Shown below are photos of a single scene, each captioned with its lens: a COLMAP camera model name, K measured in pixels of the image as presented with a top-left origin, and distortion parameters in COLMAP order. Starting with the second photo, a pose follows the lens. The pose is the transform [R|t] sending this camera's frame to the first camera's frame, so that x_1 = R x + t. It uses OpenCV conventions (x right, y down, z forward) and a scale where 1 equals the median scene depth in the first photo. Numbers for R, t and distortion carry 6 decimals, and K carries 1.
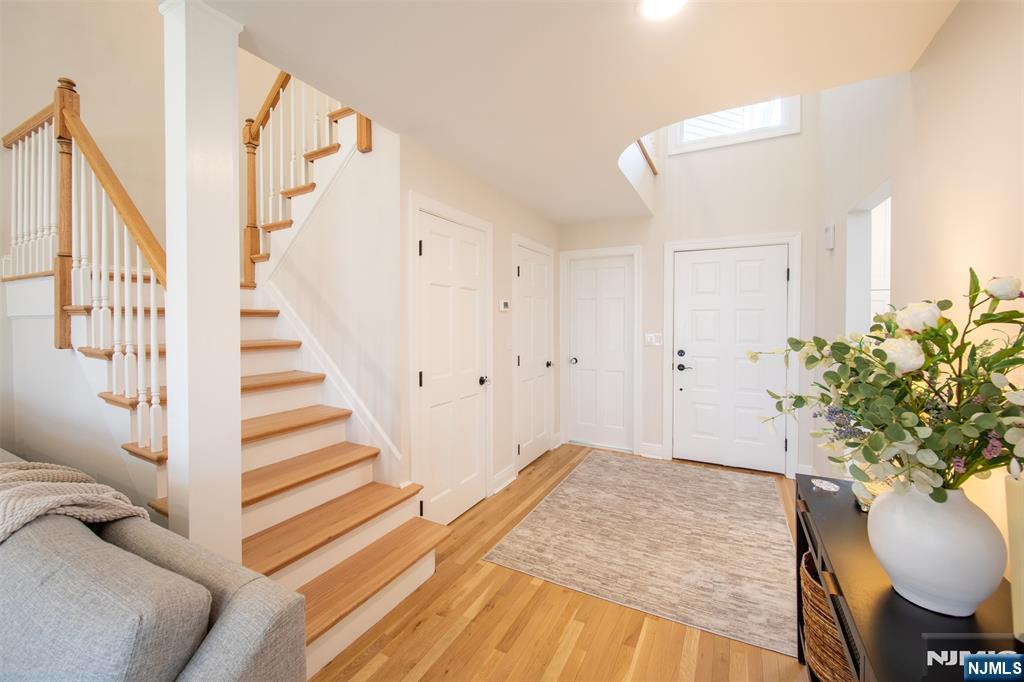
lens RADIAL K [[413.3, 0, 517.5], [0, 413.3, 315.8], [0, 0, 1]] dist [-0.000743, -0.000432]
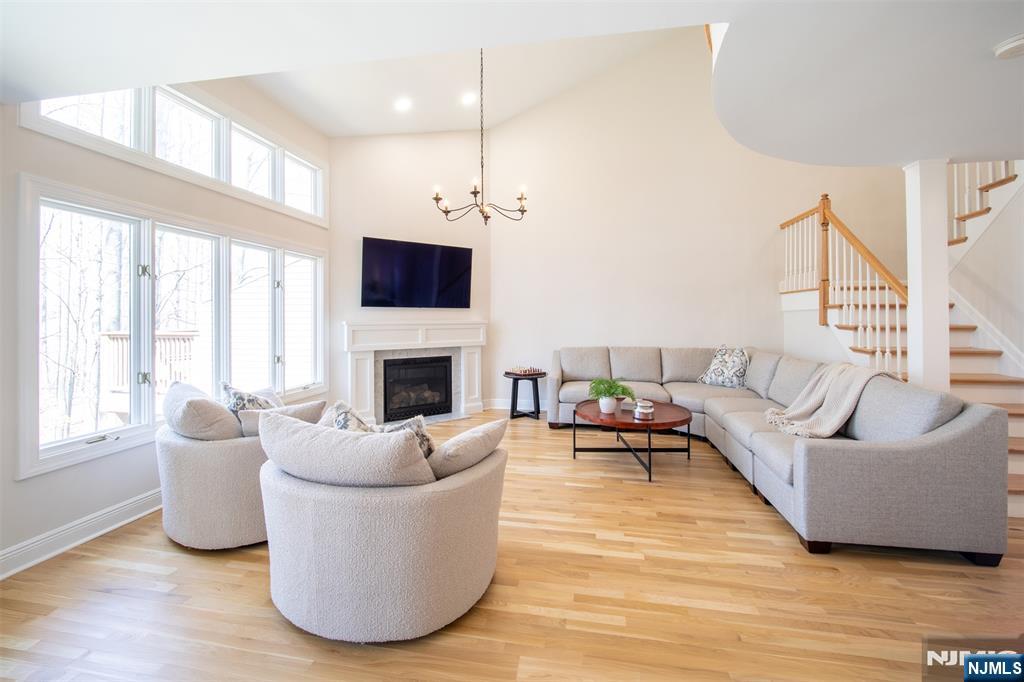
lens RADIAL K [[413.3, 0, 517.5], [0, 413.3, 315.8], [0, 0, 1]] dist [-0.000743, -0.000432]
pose [[0.292586, -0.005529, -0.956223, 0.352912], [0.013386, 0.999909, -0.001685, 0.013022], [0.956146, -0.012307, 0.292633, -0.899078]]
